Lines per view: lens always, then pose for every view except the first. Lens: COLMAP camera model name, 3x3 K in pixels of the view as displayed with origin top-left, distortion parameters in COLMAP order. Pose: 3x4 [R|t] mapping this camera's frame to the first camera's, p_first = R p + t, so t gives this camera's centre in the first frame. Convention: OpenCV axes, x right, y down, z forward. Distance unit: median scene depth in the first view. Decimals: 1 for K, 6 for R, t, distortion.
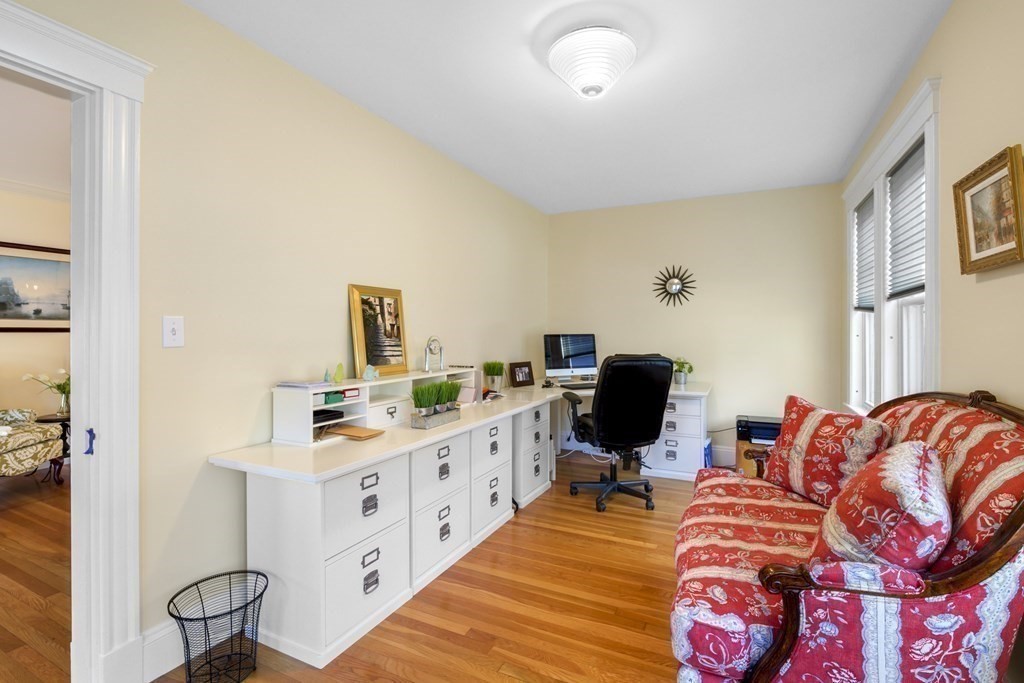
lens RADIAL K [[462.6, 0, 498.3], [0, 462.6, 334.0], [0, 0, 1]] dist [-0.000114, 0.000012]
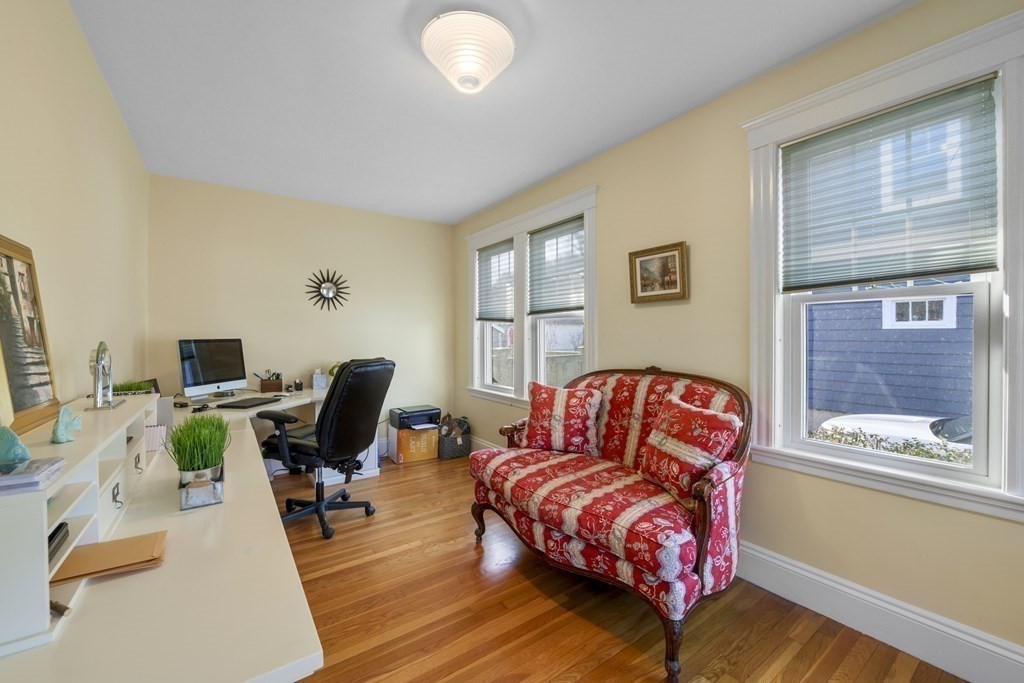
lens RADIAL K [[420.8, 0, 512.0], [0, 420.8, 341.5], [0, 0, 1]] dist [-0.002244, -0.000168]
pose [[0.463191, -0.010339, 0.886198, -0.546461], [0.006661, 0.999944, 0.008185, 0.003790], [-0.886233, 0.002112, 0.463234, 0.525462]]
